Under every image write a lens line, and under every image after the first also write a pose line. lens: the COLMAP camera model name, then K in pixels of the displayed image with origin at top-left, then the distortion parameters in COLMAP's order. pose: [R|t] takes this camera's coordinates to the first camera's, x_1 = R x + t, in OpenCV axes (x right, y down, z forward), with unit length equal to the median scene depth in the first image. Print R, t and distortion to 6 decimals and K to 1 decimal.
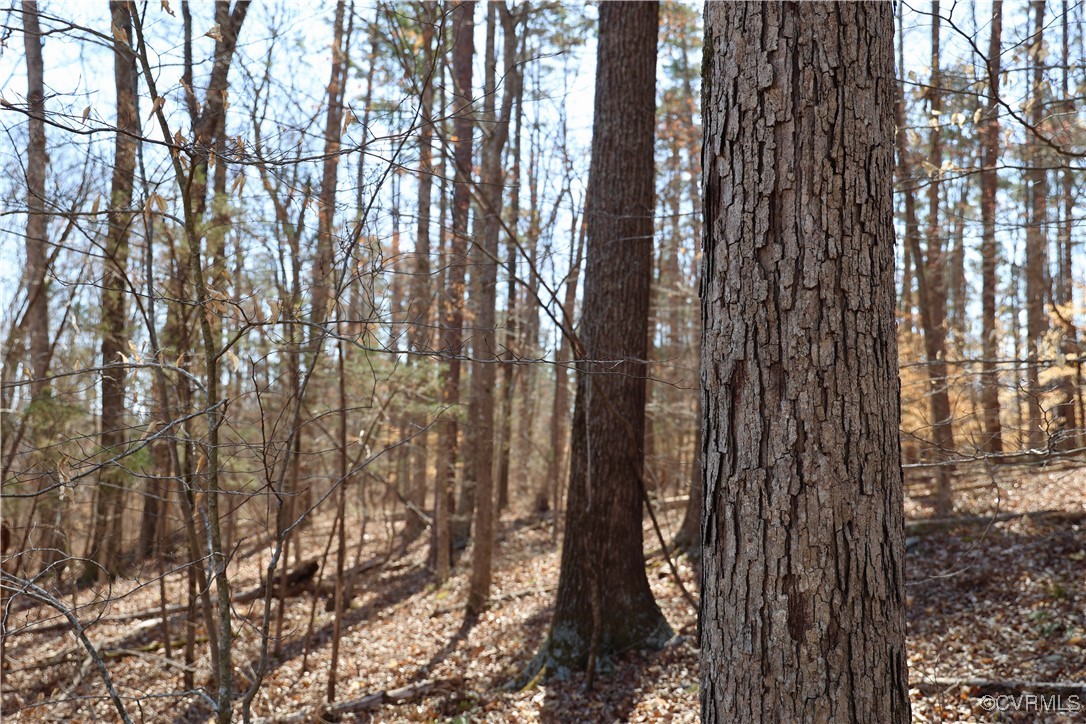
lens RADIAL K [[1394.6, 0, 541.7], [0, 1394.6, 362.2], [0, 0, 1]] dist [0.107814, 0.000000]
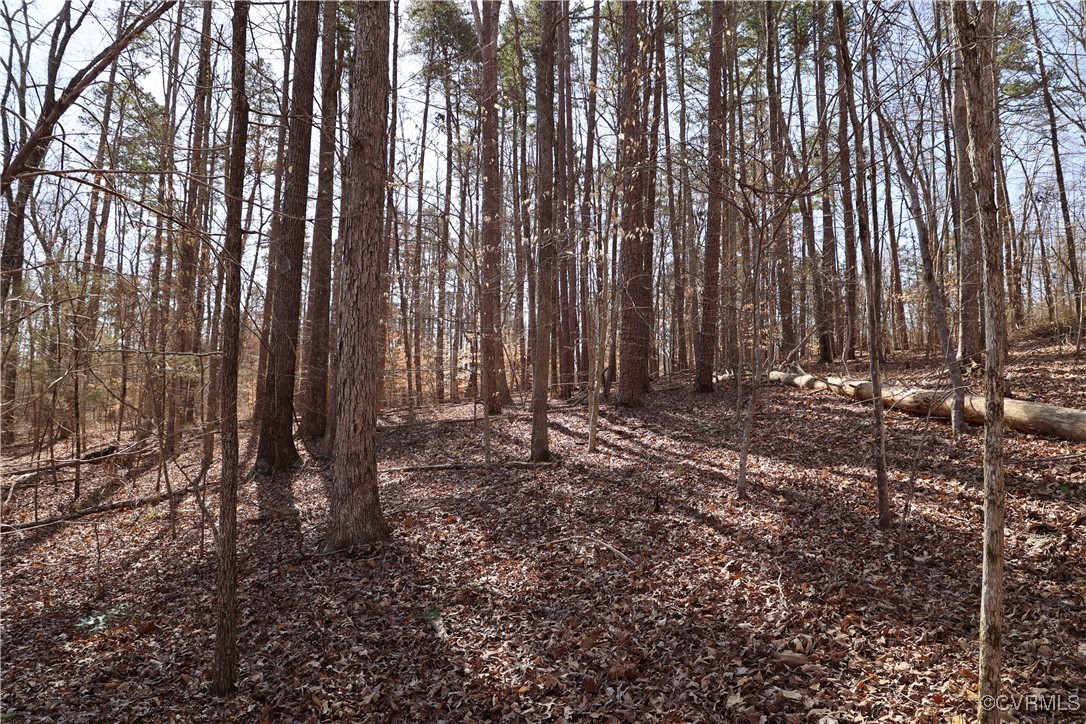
lens RADIAL K [[760.4, 0, 541.4], [0, 760.4, 363.1], [0, 0, 1]] dist [-0.001816, -0.000129]
pose [[0.908614, 0.029953, 0.416561, -0.120403], [-0.038353, 0.999194, 0.011809, -0.038691], [-0.415872, -0.026706, 0.909031, -0.595923]]
